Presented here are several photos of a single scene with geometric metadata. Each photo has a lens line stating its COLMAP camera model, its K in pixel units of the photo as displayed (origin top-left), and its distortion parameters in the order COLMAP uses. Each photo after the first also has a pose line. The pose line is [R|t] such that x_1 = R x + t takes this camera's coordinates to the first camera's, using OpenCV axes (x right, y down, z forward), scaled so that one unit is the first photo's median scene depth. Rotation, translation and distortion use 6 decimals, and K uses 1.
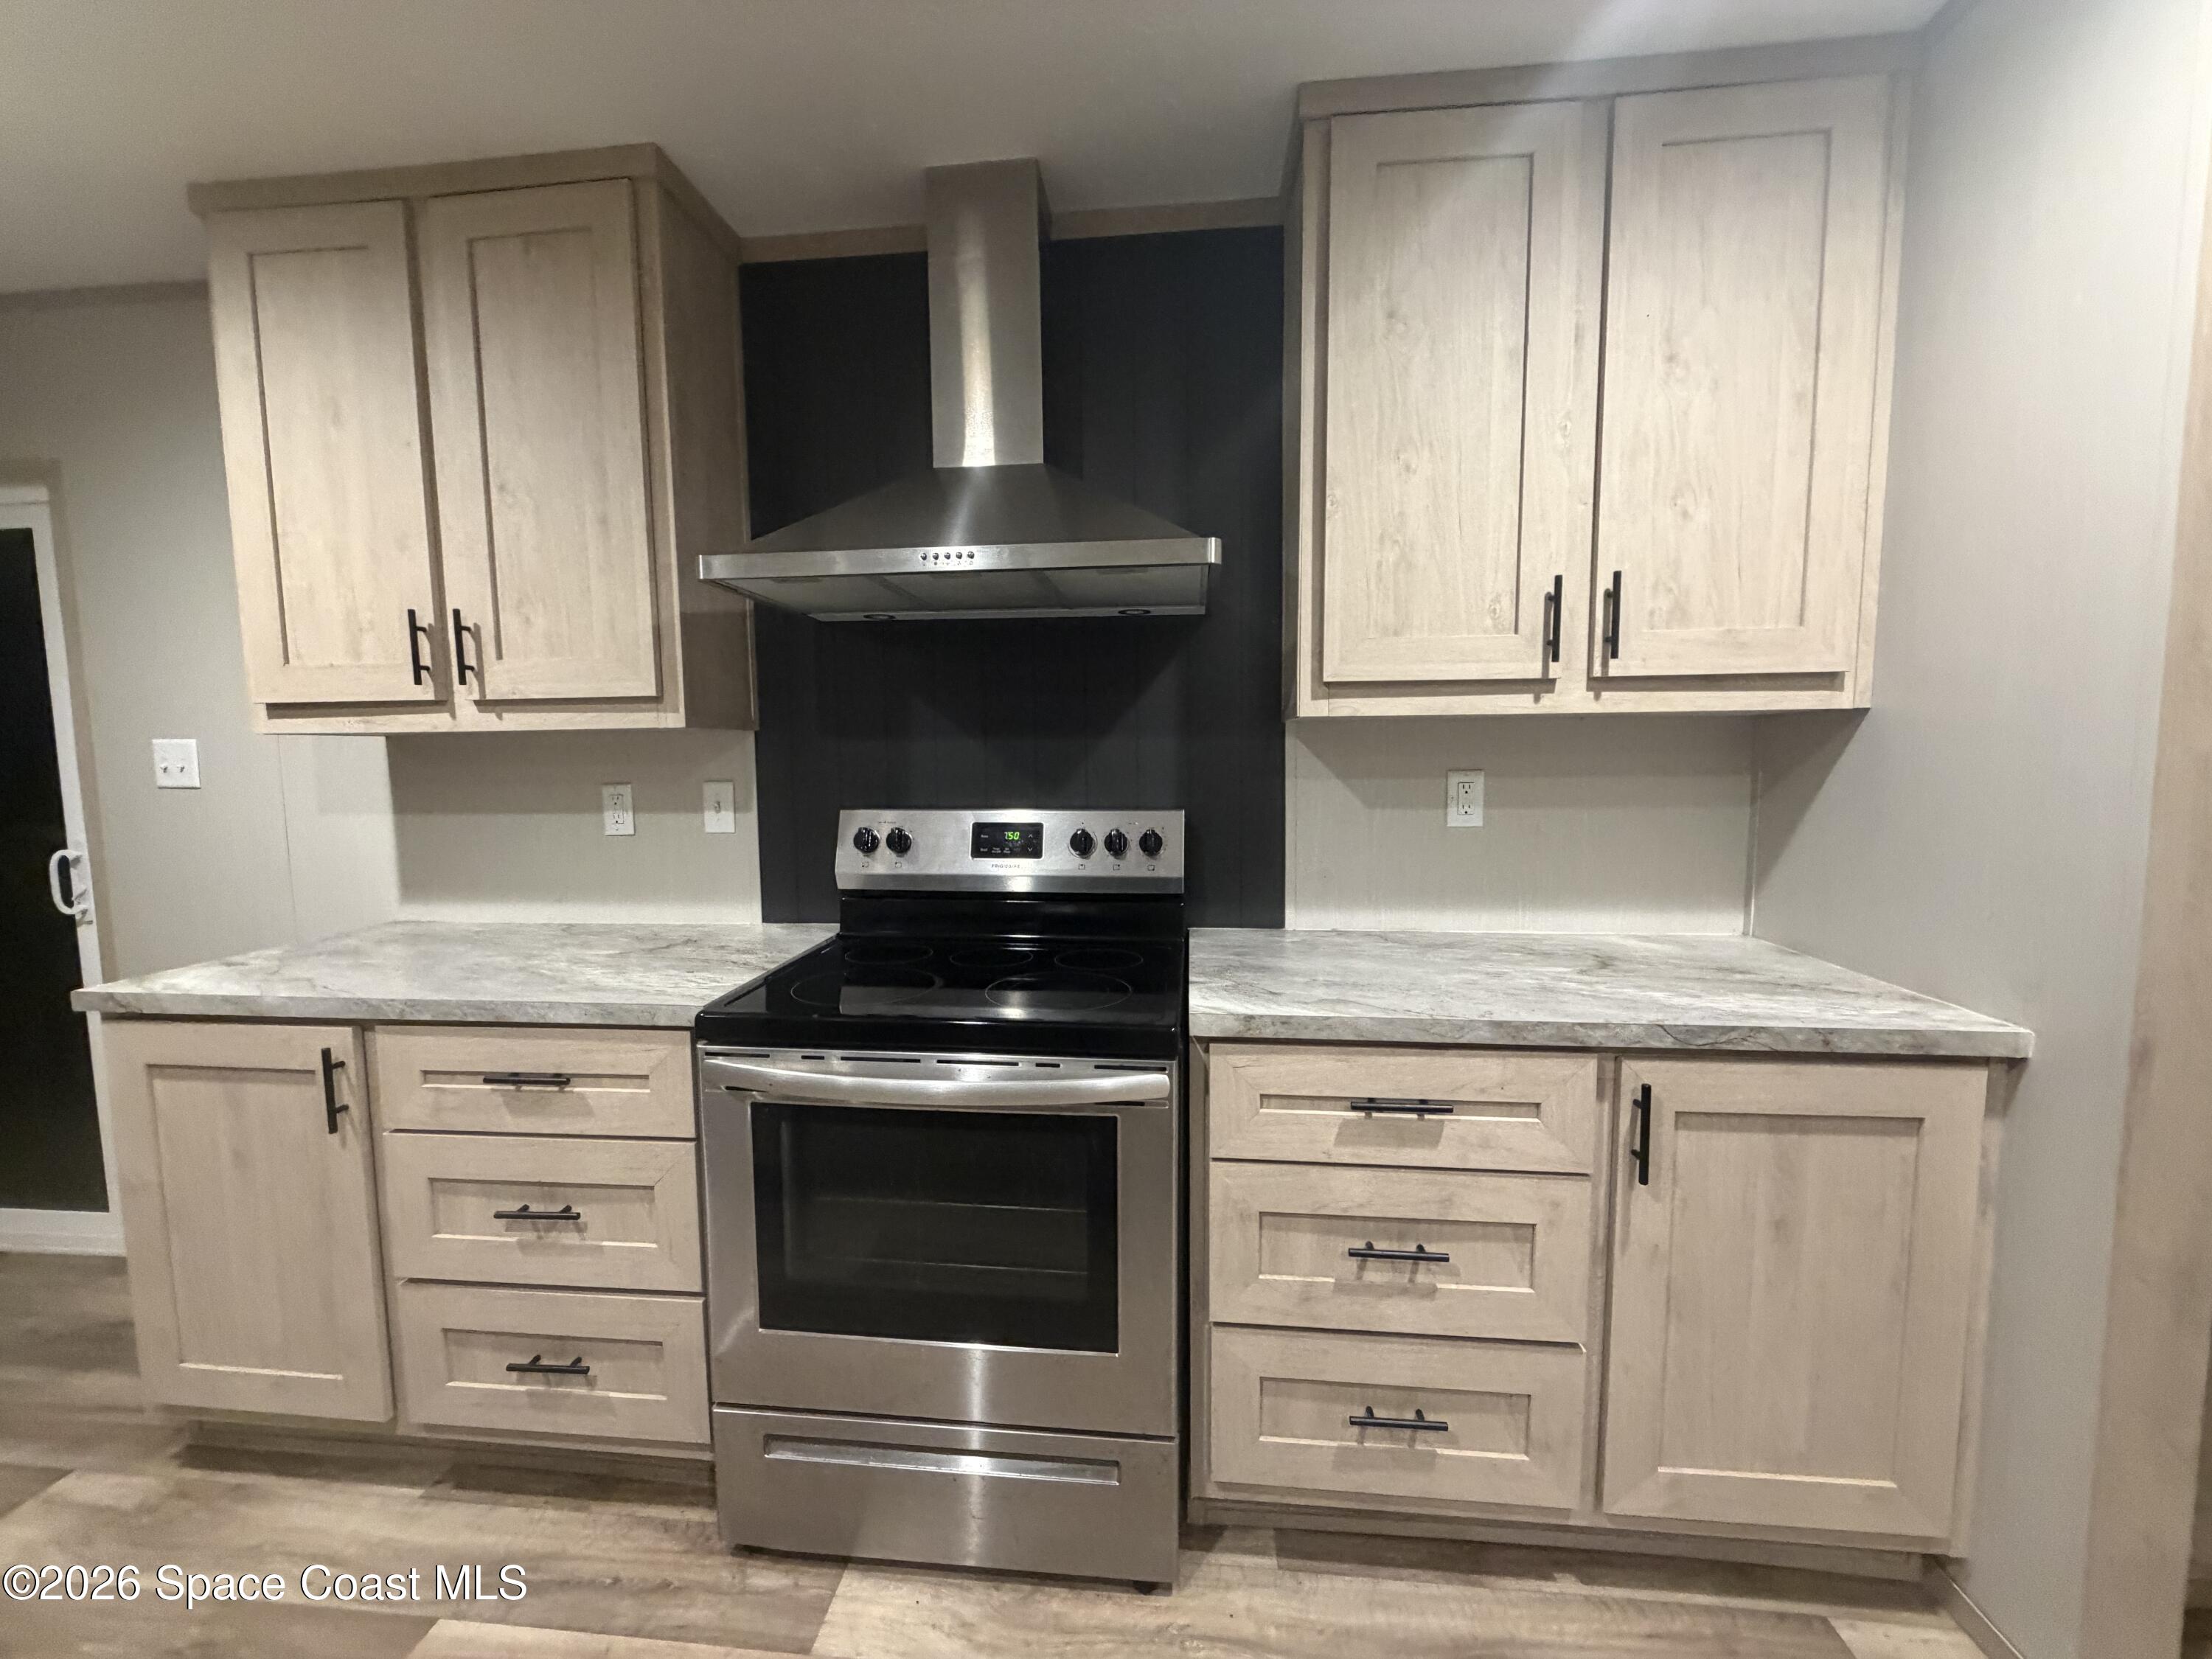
lens RADIAL K [[881.9, 0, 1099.3], [0, 881.9, 825.4], [0, 0, 1]] dist [0.000301, 0.000123]
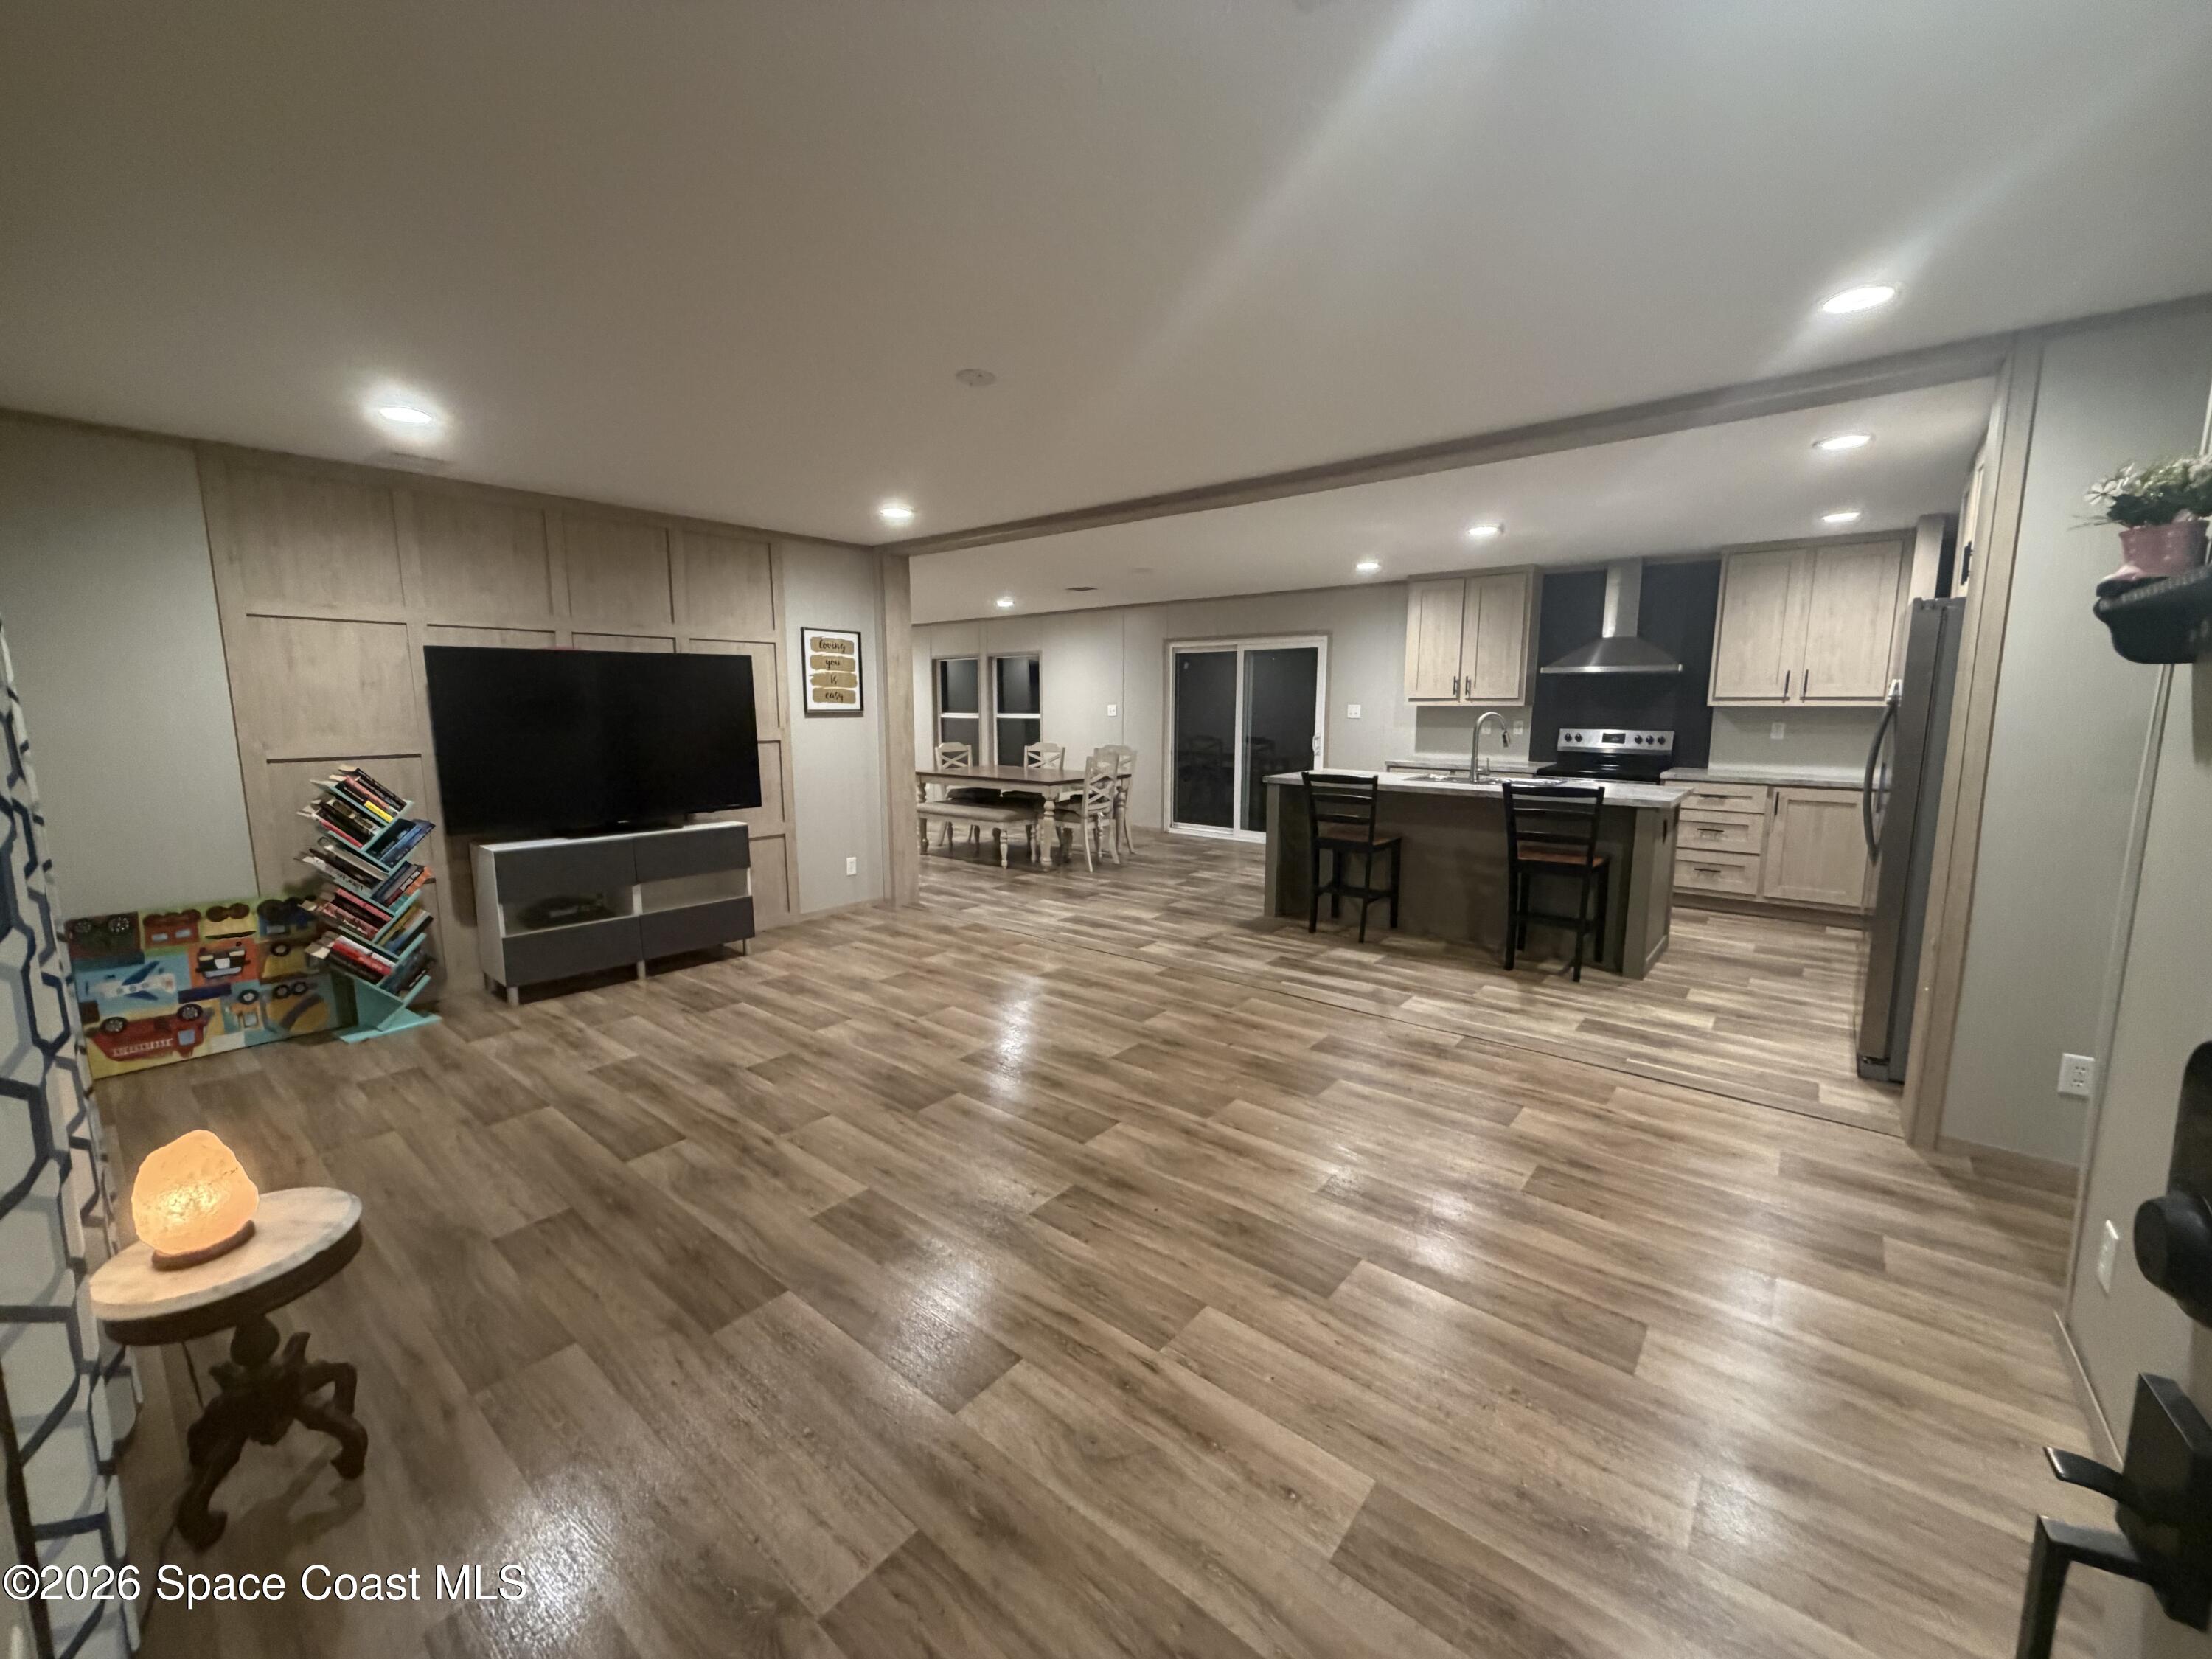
lens RADIAL K [[881.9, 0, 1099.3], [0, 881.9, 825.4], [0, 0, 1]] dist [0.000301, 0.000123]
pose [[0.830597, 0.088546, -0.549790, 0.170636], [-0.054231, 0.995447, 0.078391, 0.215941], [0.554228, -0.035296, 0.831616, -3.359926]]
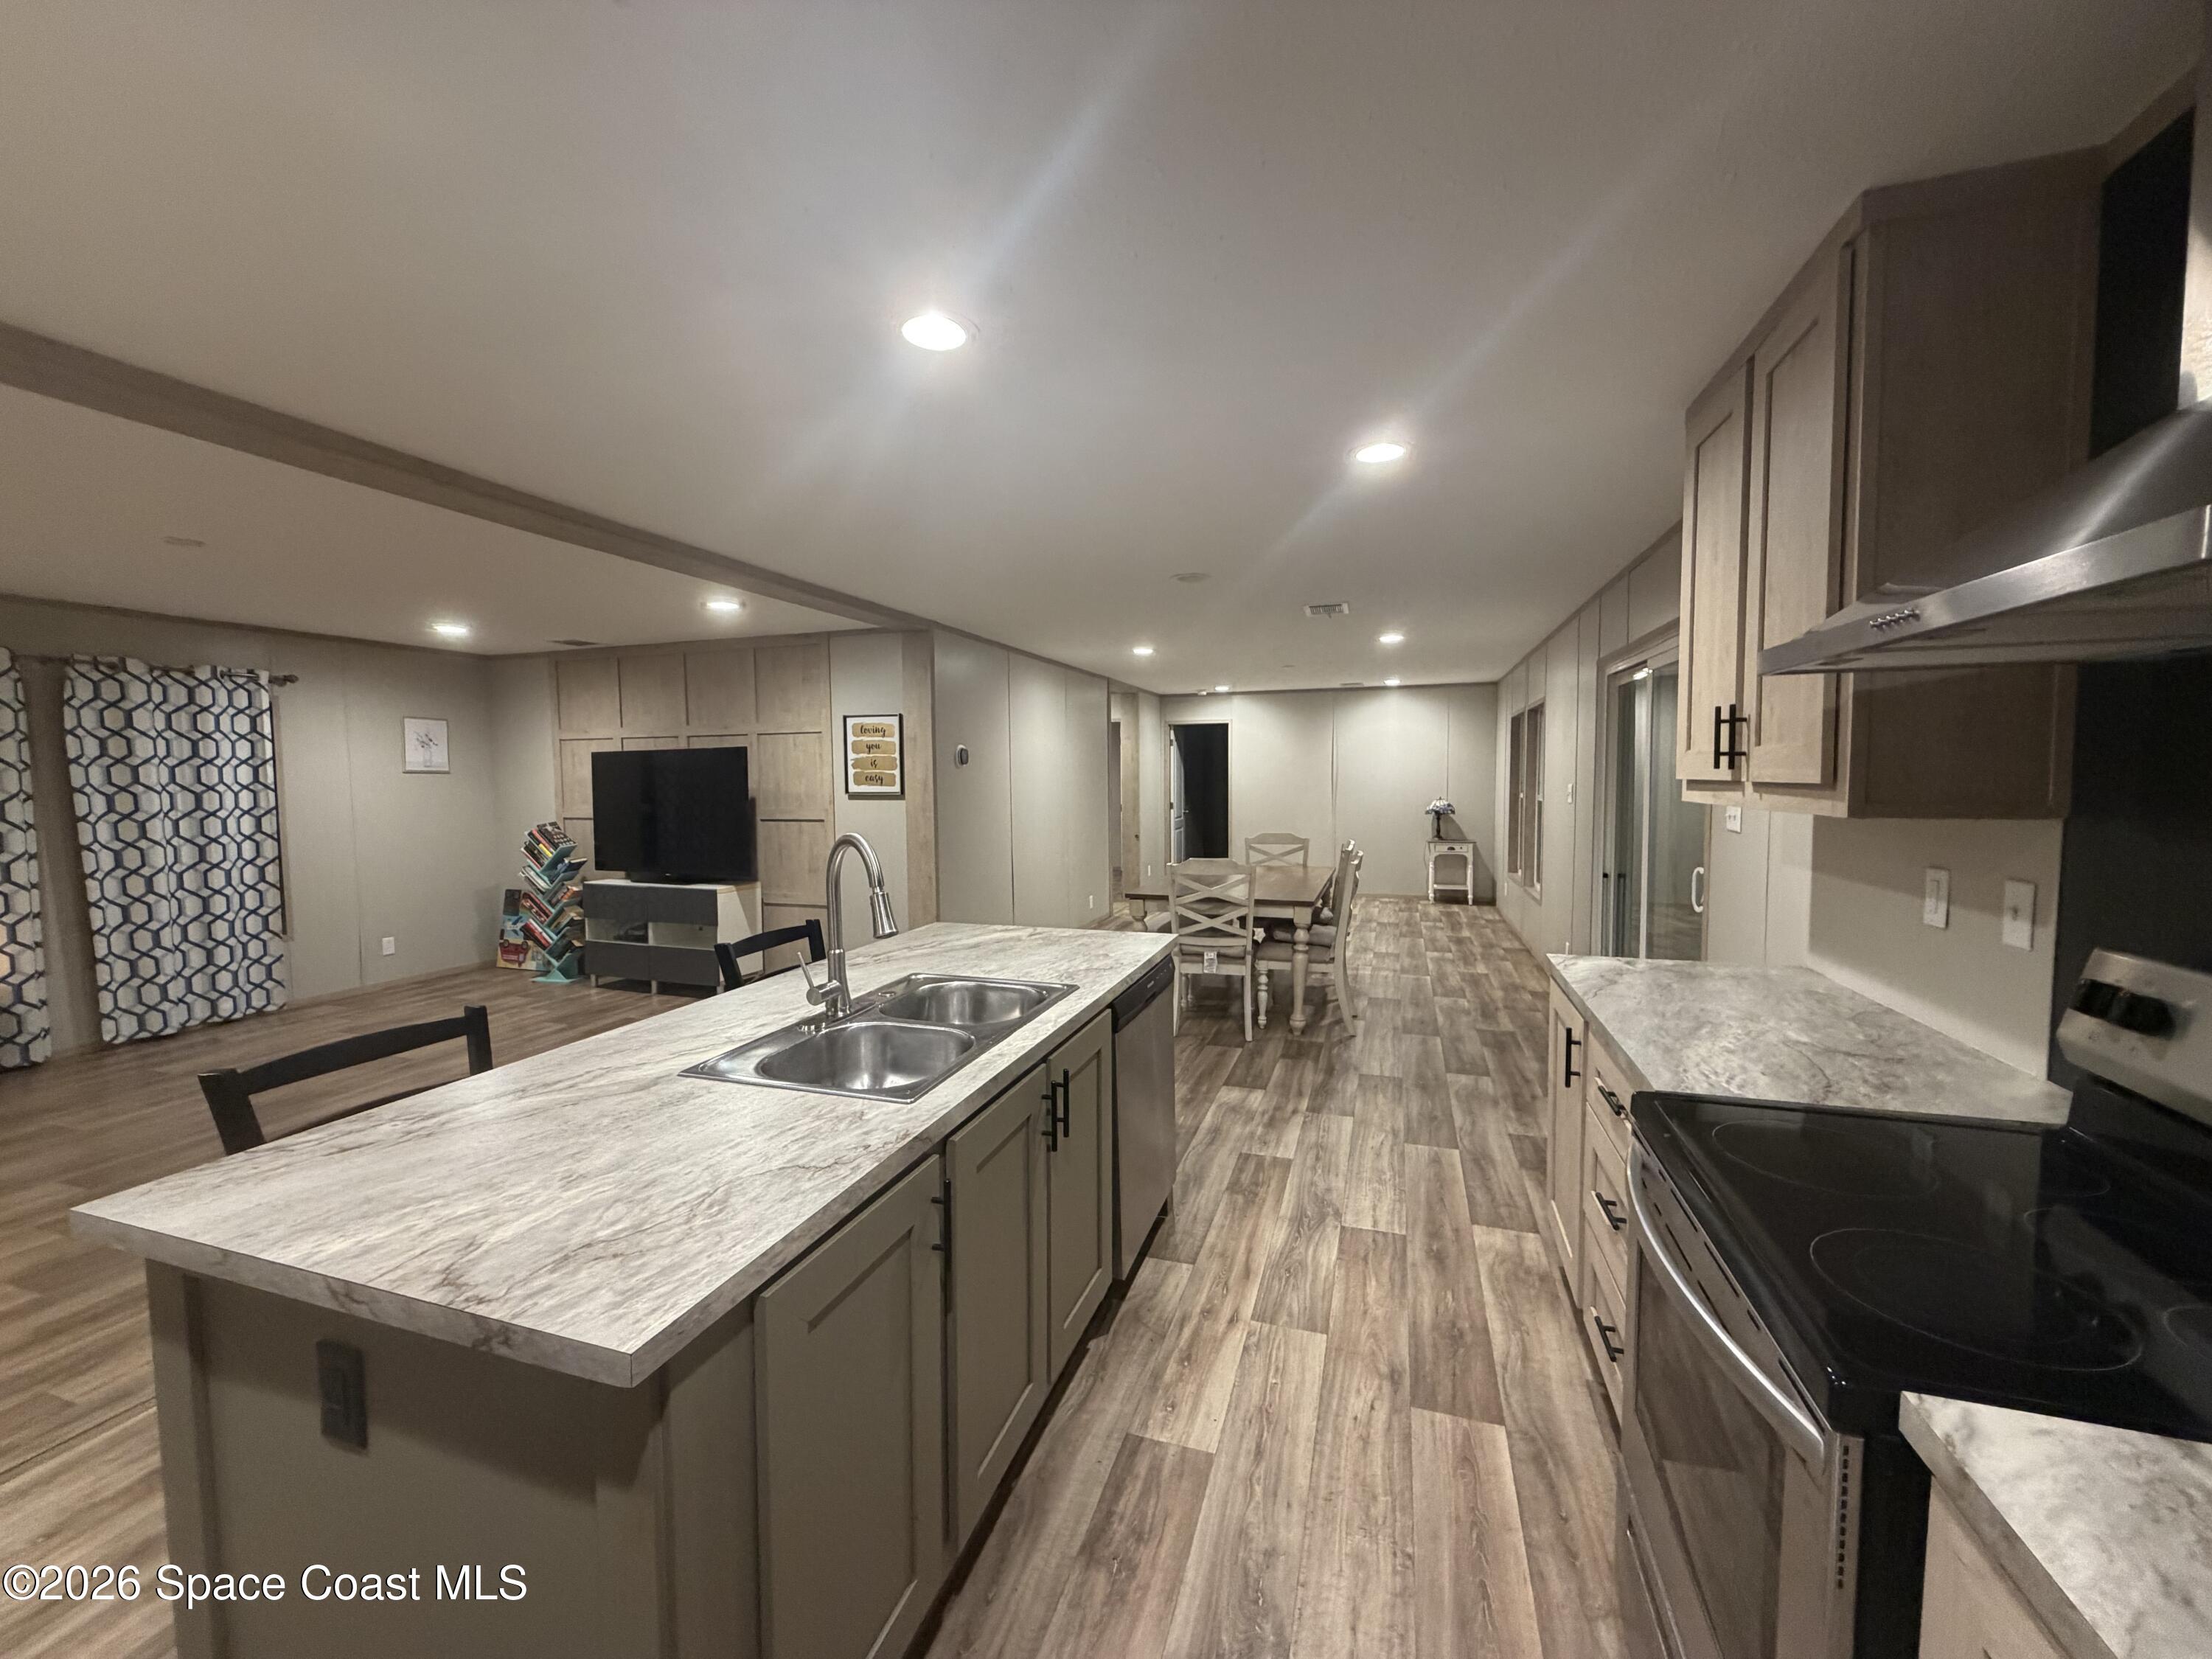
lens RADIAL K [[881.9, 0, 1099.3], [0, 881.9, 825.4], [0, 0, 1]] dist [0.000301, 0.000123]
pose [[-0.221645, 0.069193, -0.972669, 0.576596], [-0.068176, 0.993939, 0.086241, -0.128132], [0.972741, 0.085428, -0.215585, 0.446424]]
